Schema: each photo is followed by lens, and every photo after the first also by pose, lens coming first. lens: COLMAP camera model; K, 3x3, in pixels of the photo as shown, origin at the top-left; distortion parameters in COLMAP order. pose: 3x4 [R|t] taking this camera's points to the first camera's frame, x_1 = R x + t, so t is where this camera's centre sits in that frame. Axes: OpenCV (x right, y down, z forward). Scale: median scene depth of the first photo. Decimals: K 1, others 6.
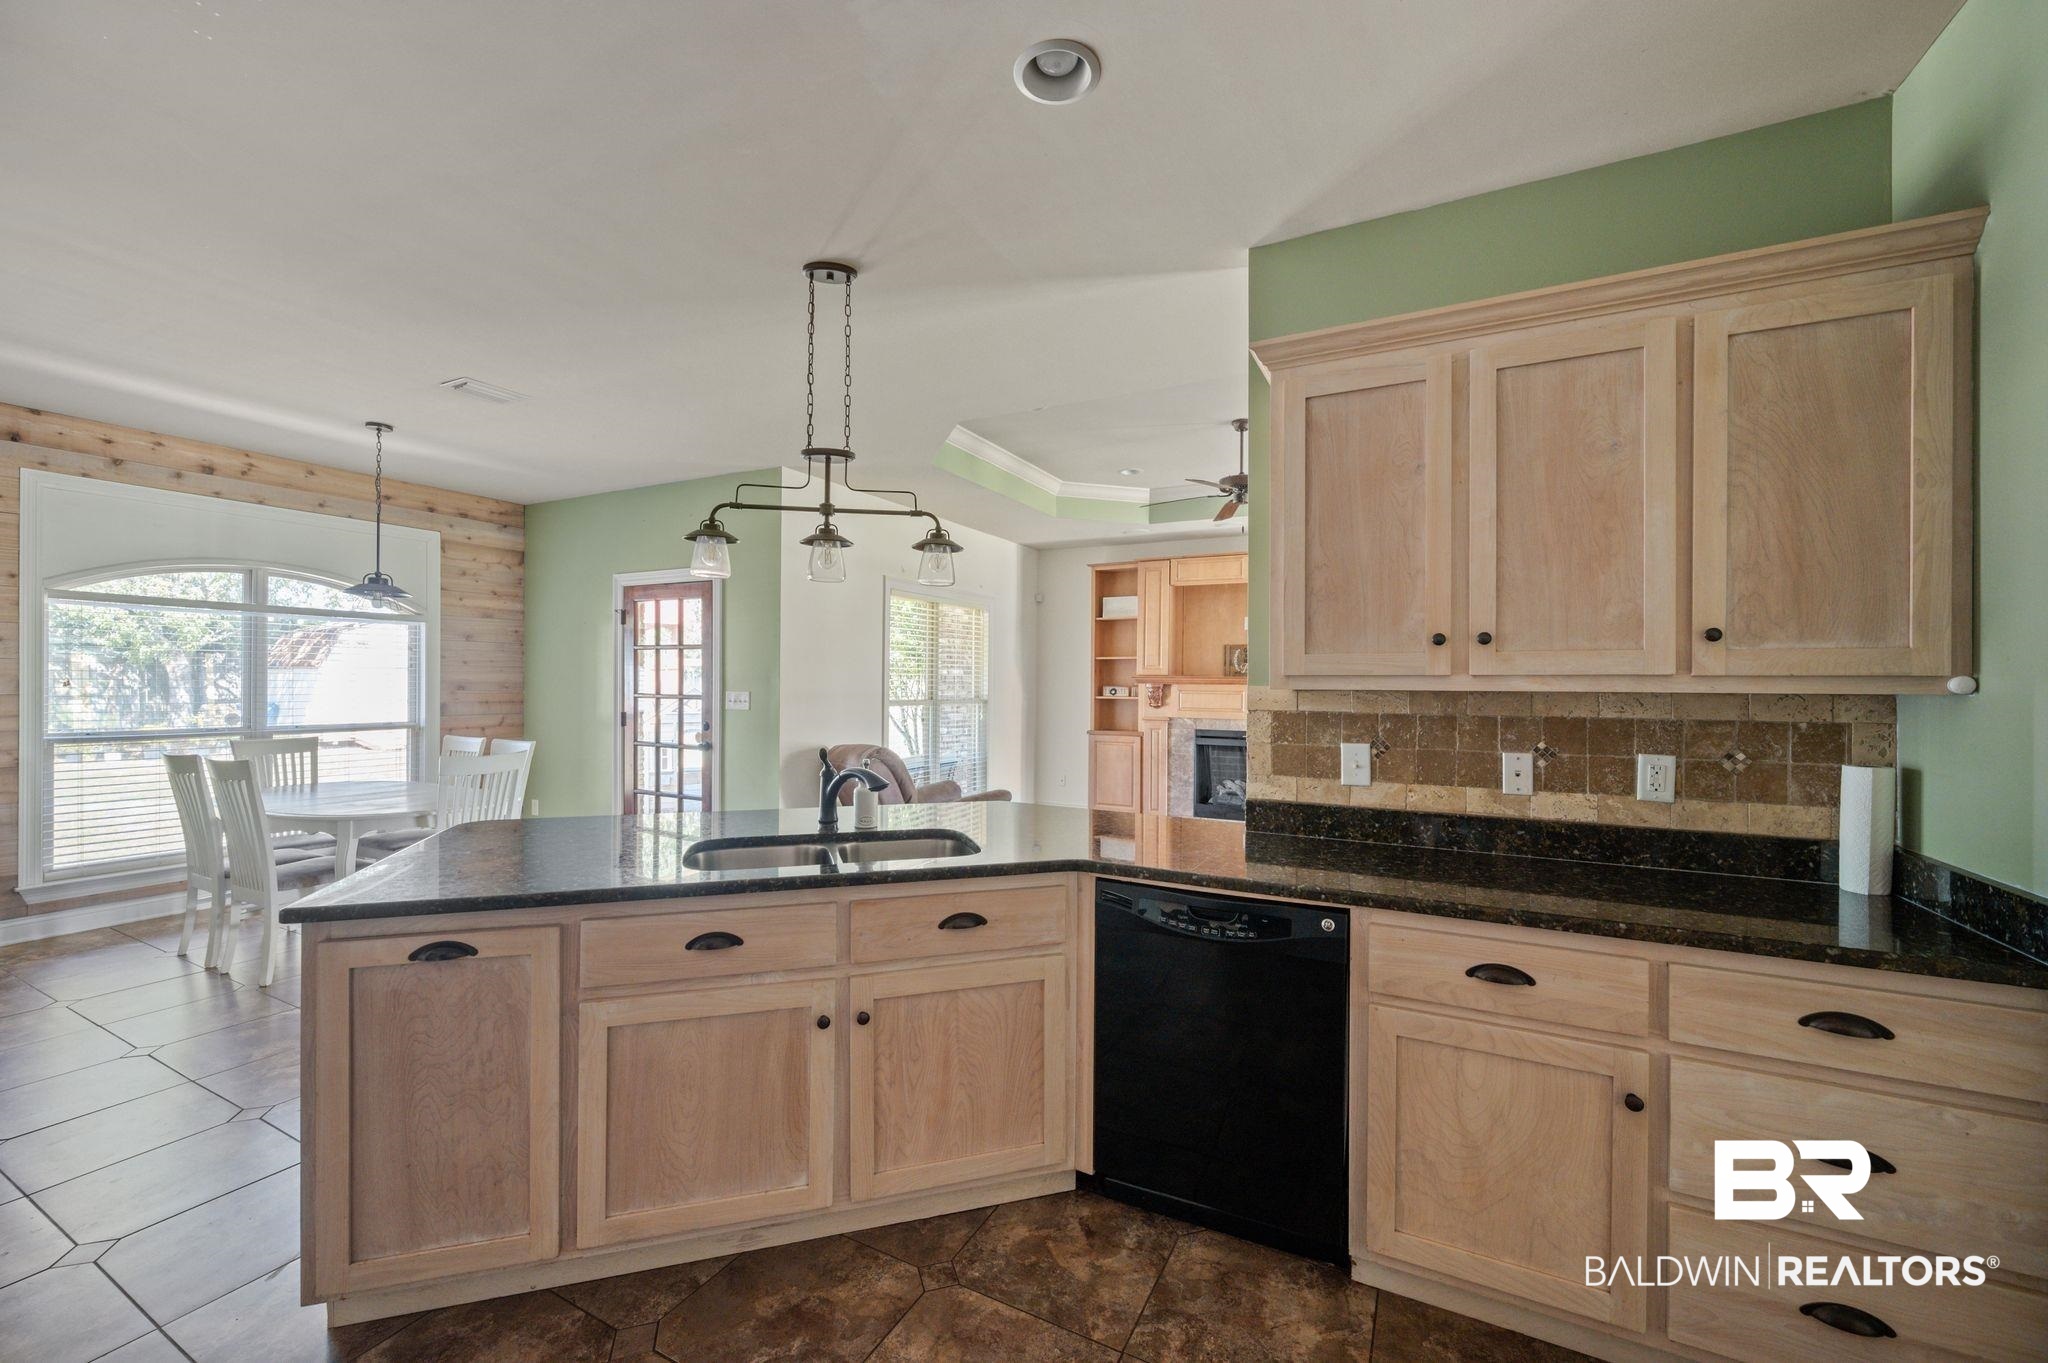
lens RADIAL K [[808.1, 0, 1009.3], [0, 808.1, 673.7], [0, 0, 1]] dist [-0.001081, -0.000006]
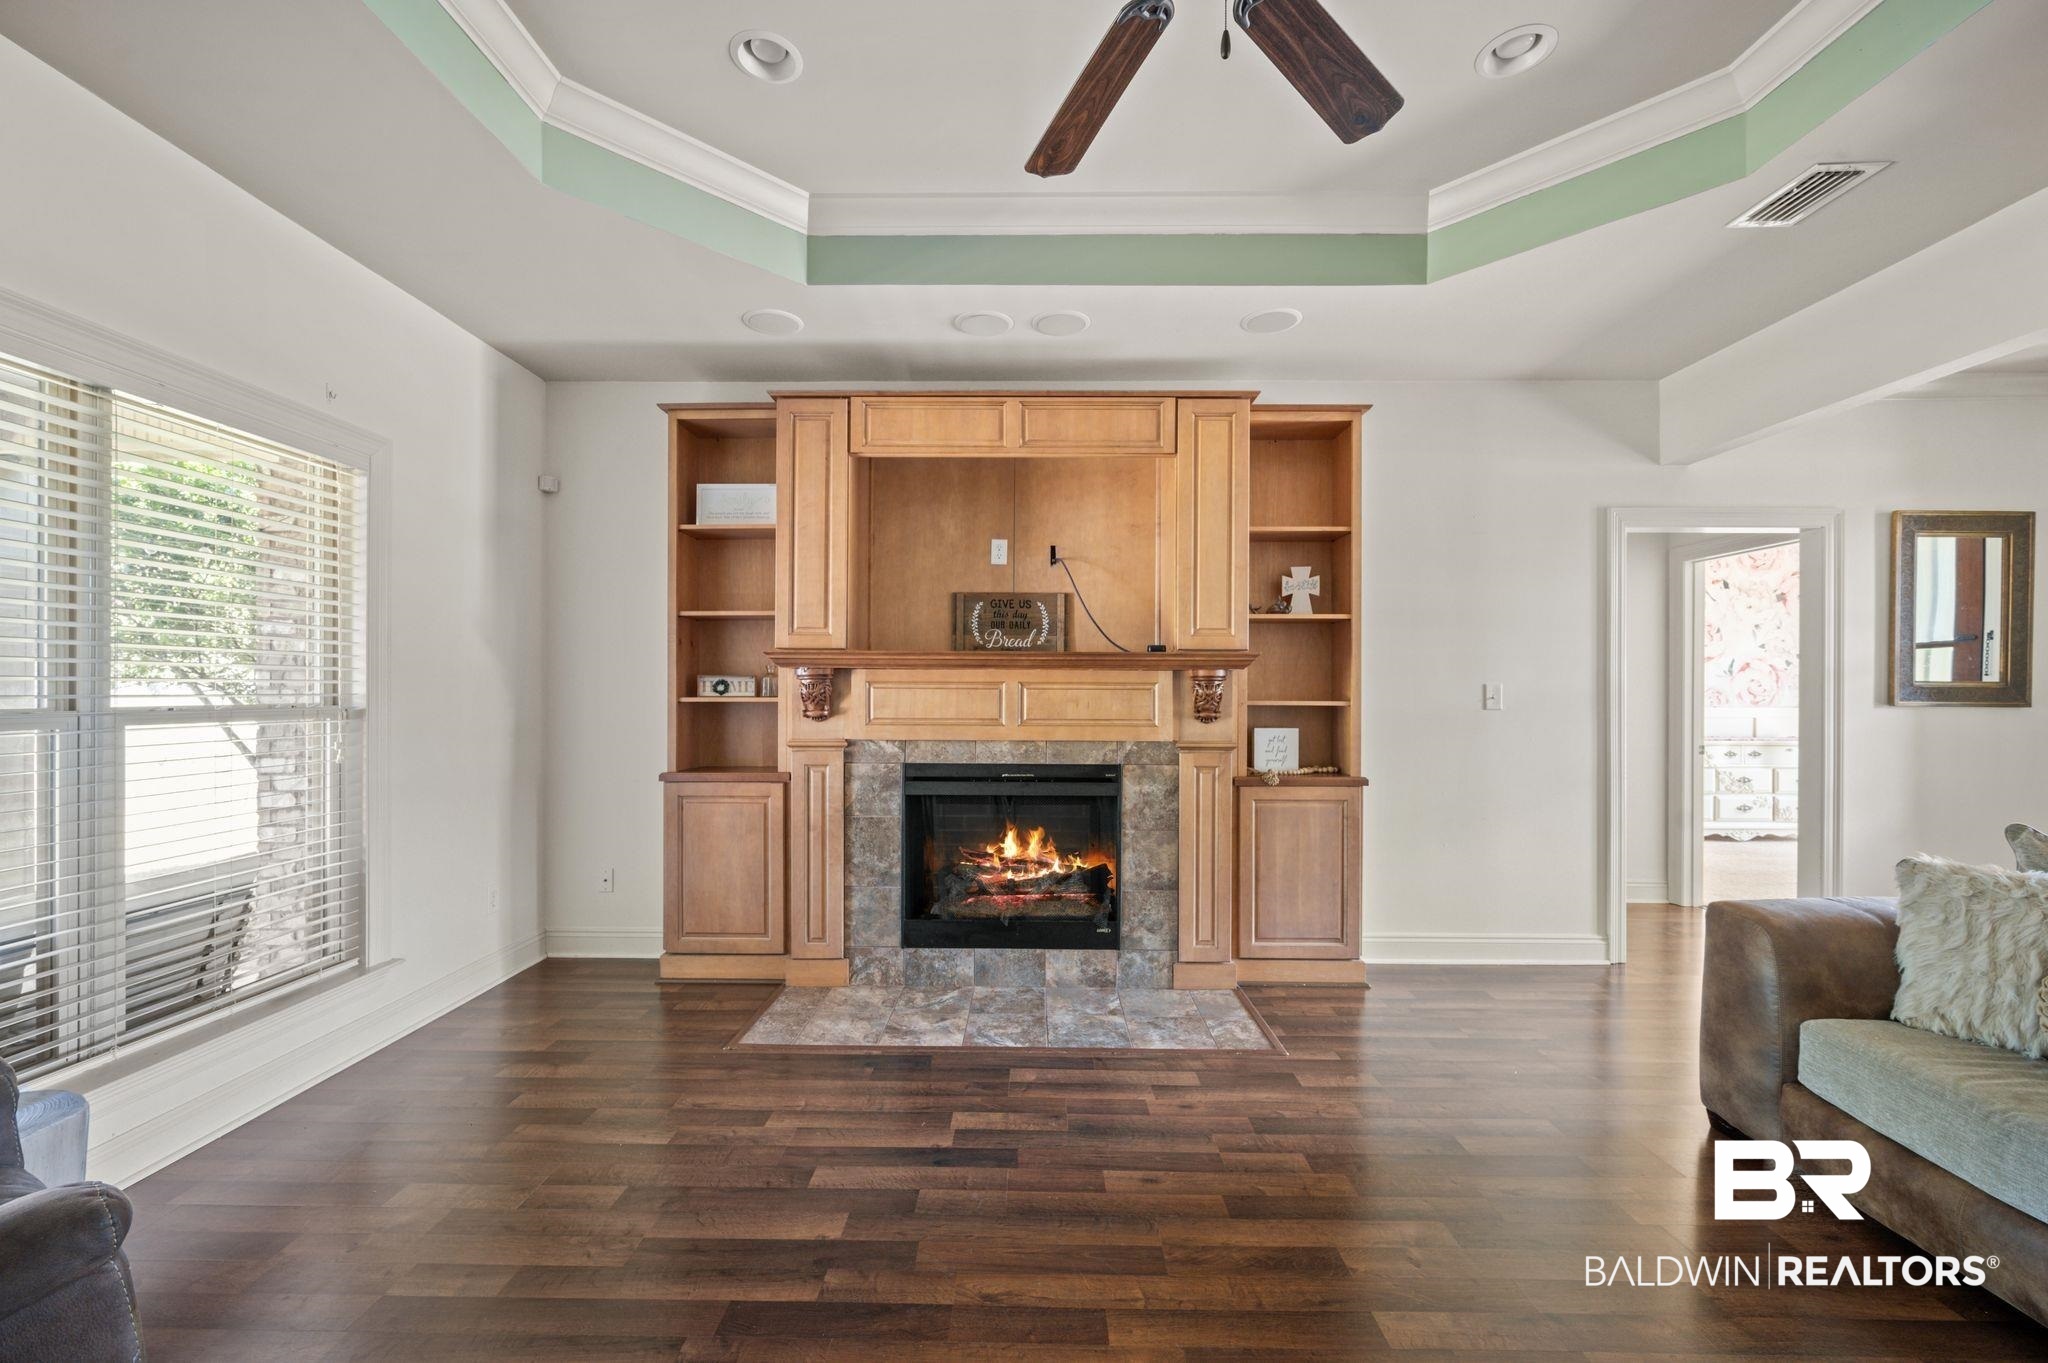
lens RADIAL K [[808.1, 0, 1023.9], [0, 808.1, 694.0], [0, 0, 1]] dist [-0.001081, -0.000006]
pose [[0.892663, -0.008155, 0.450651, 0.092868], [0.002048, 0.999899, 0.014037, 0.024964], [-0.450720, -0.011607, 0.892590, 0.633981]]
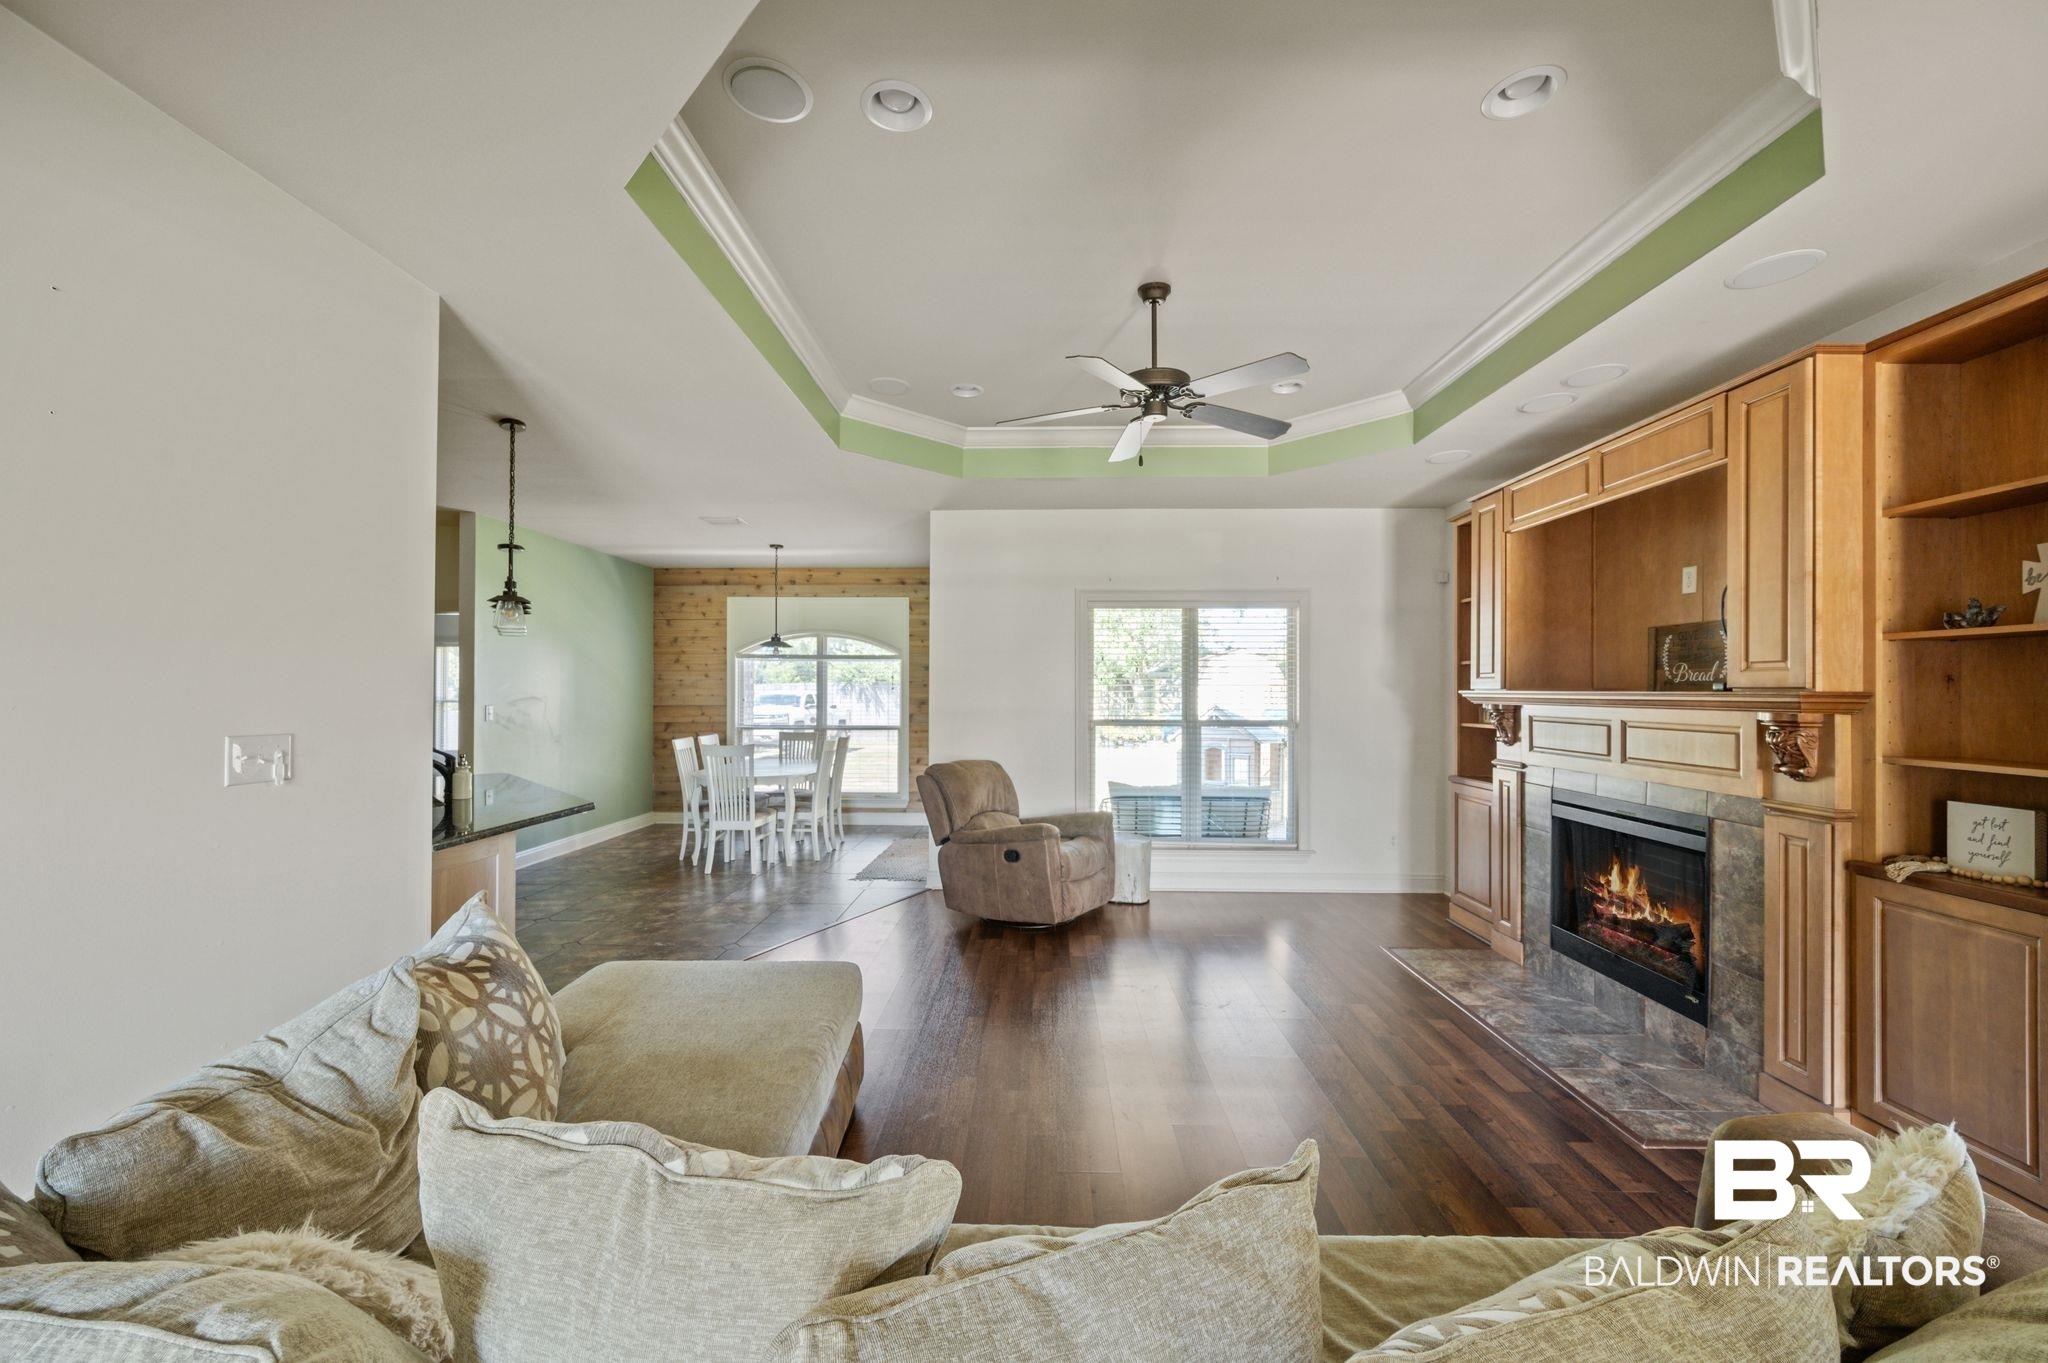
lens RADIAL K [[808.1, 0, 1025.8], [0, 808.1, 695.8], [0, 0, 1]] dist [-0.001081, -0.000006]
pose [[0.441637, -0.003519, -0.897187, 0.659512], [0.007852, 0.999969, -0.000057, 0.004447], [0.897159, -0.007019, 0.441651, 0.512799]]
